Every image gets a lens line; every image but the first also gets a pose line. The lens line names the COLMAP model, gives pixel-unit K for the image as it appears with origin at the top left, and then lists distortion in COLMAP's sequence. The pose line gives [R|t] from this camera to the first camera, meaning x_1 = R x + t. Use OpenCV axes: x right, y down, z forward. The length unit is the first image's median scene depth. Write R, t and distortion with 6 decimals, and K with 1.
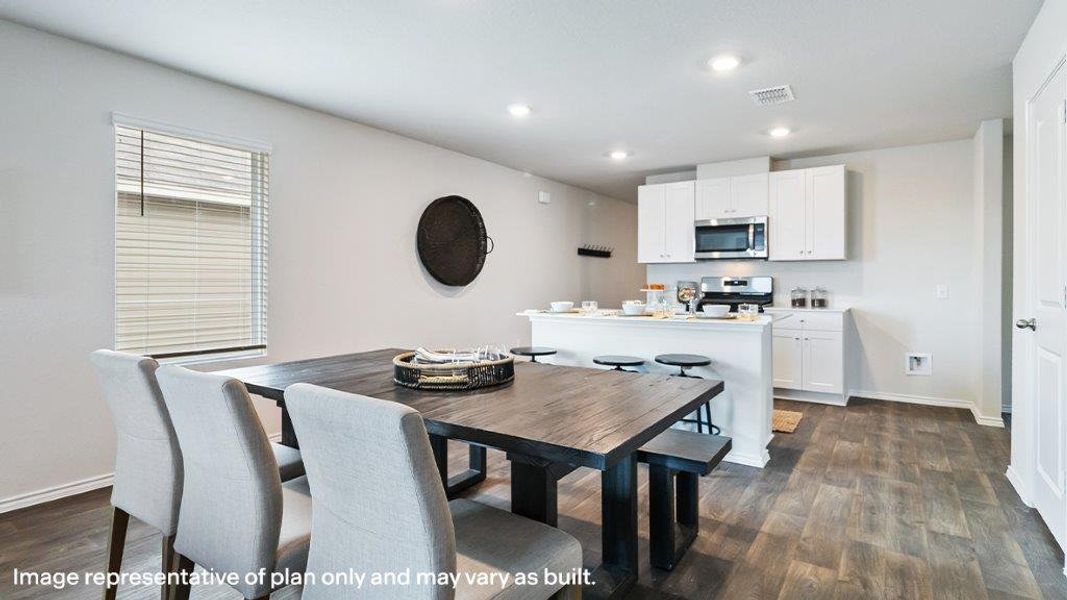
lens RADIAL K [[524.1, 0, 541.7], [0, 524.1, 283.2], [0, 0, 1]] dist [0.001605, -0.000060]
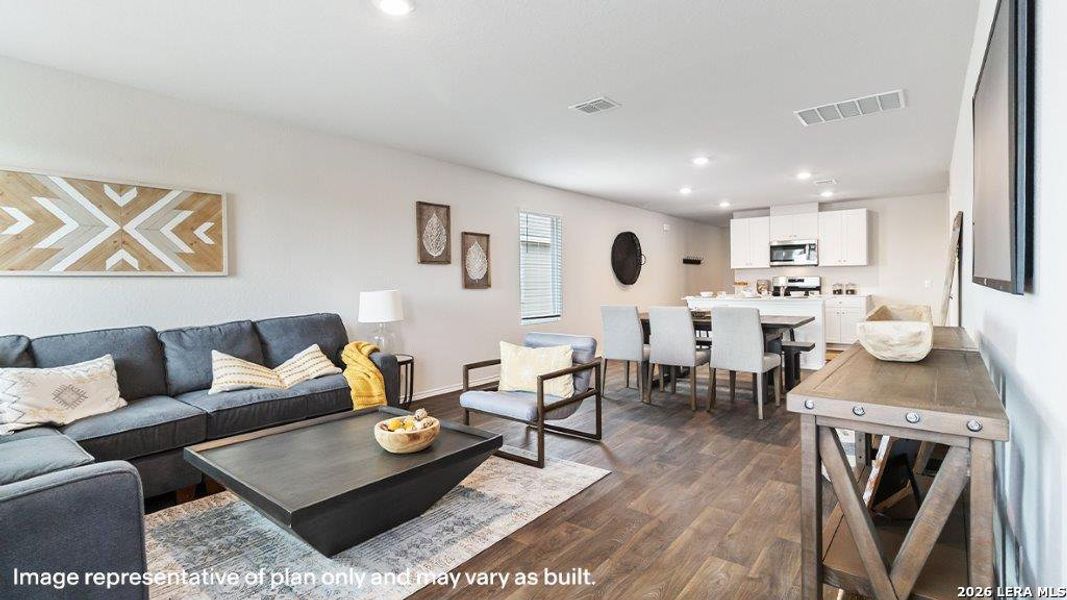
lens RADIAL K [[497.9, 0, 541.1], [0, 497.9, 288.6], [0, 0, 1]] dist [0.001698, 0.000445]
pose [[0.998034, -0.012818, -0.061352, -0.329919], [0.013369, 0.999874, 0.008584, 0.001063], [0.061234, -0.009388, 0.998079, -0.593203]]
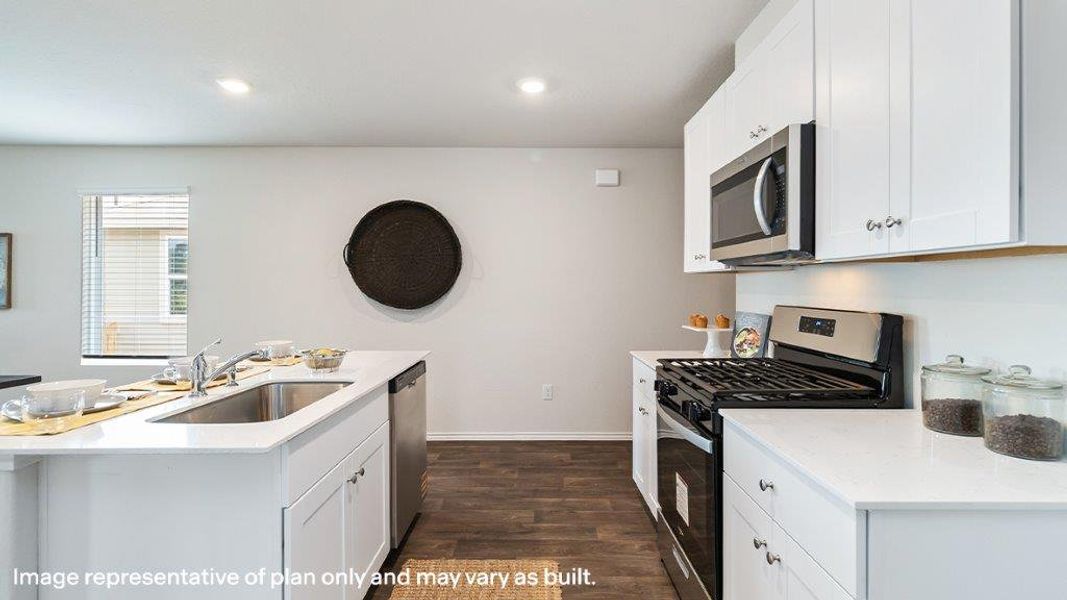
lens RADIAL K [[497.9, 0, 541.1], [0, 497.9, 288.6], [0, 0, 1]] dist [0.001698, 0.000445]
pose [[0.565261, 0.000652, -0.824912, 0.576228], [-0.004484, 0.999987, -0.002282, -0.024521], [0.824900, 0.004989, 0.565257, 0.691201]]
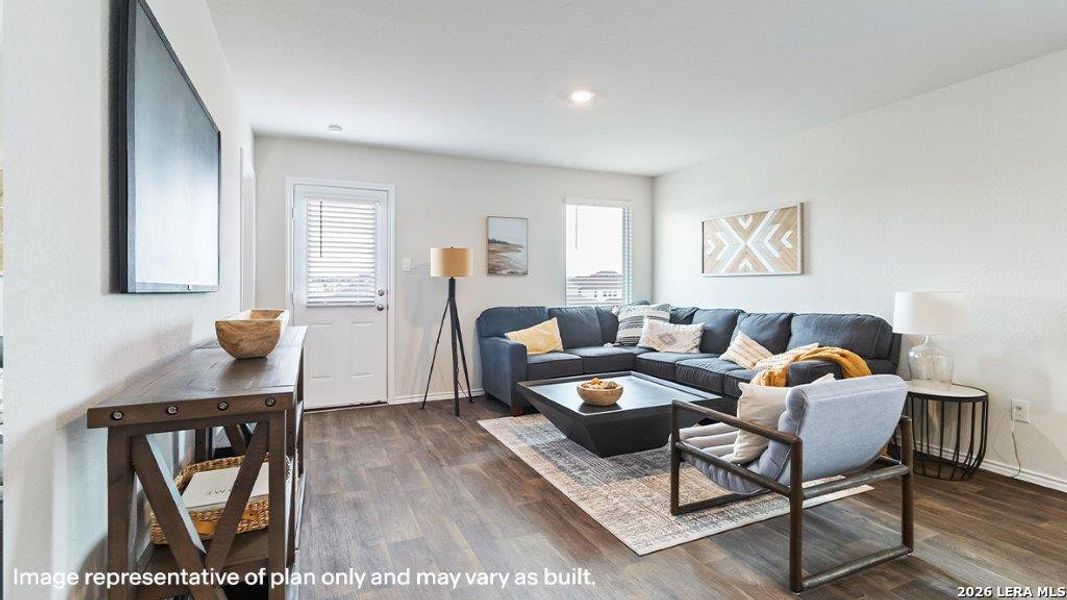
lens RADIAL K [[497.9, 0, 541.1], [0, 497.9, 288.6], [0, 0, 1]] dist [0.001698, 0.000445]
pose [[-0.505227, 0.006528, -0.862962, 0.079612], [-0.005500, 0.999927, 0.010784, 0.000351], [0.862969, 0.010194, -0.505154, 0.085889]]
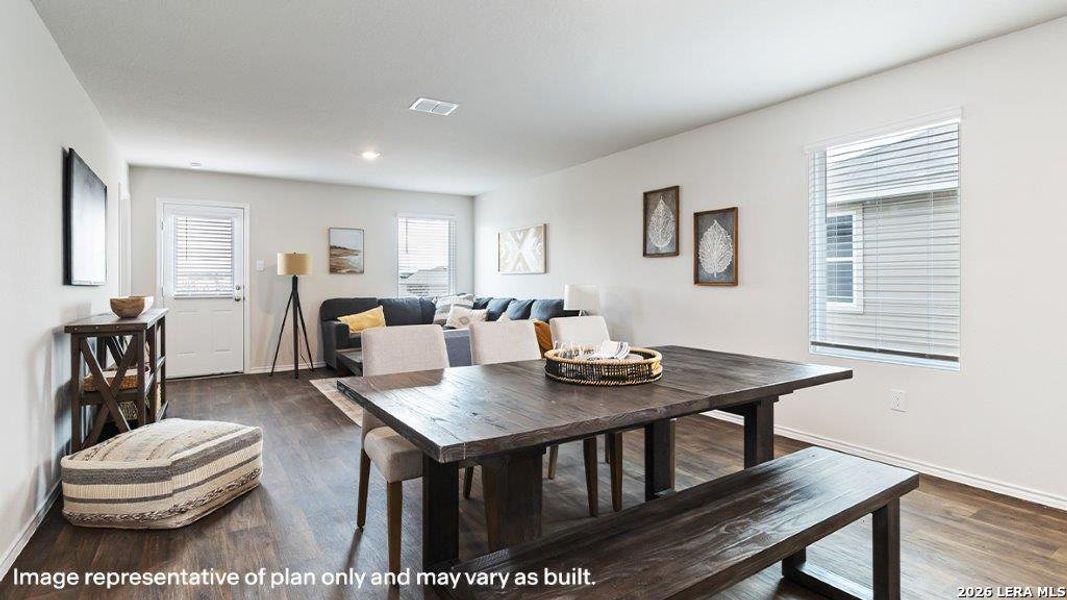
lens RADIAL K [[524.1, 0, 541.7], [0, 524.1, 283.2], [0, 0, 1]] dist [0.001605, -0.000060]
pose [[-0.375525, 0.005050, -0.926799, 0.306560], [-0.002466, 0.999976, 0.006448, -0.000540], [0.926809, 0.004707, -0.375503, 0.479619]]
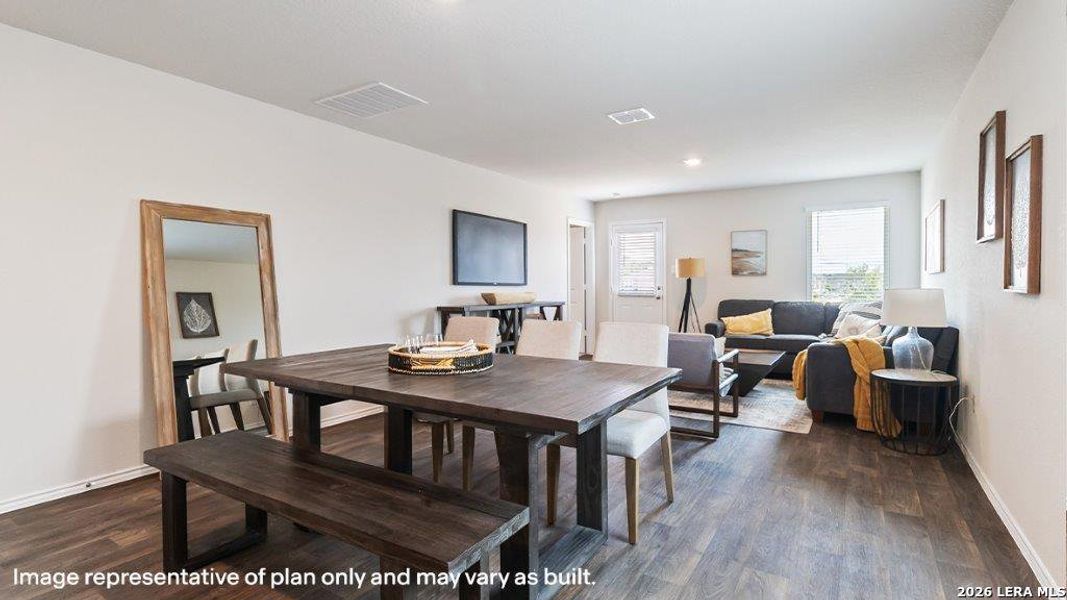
lens RADIAL K [[524.1, 0, 541.7], [0, 524.1, 283.2], [0, 0, 1]] dist [0.001605, -0.000060]
pose [[-0.998410, 0.000901, -0.056369, -0.126925], [0.000627, 0.999988, 0.004878, -0.002013], [0.056372, 0.004835, -0.998398, 0.816962]]
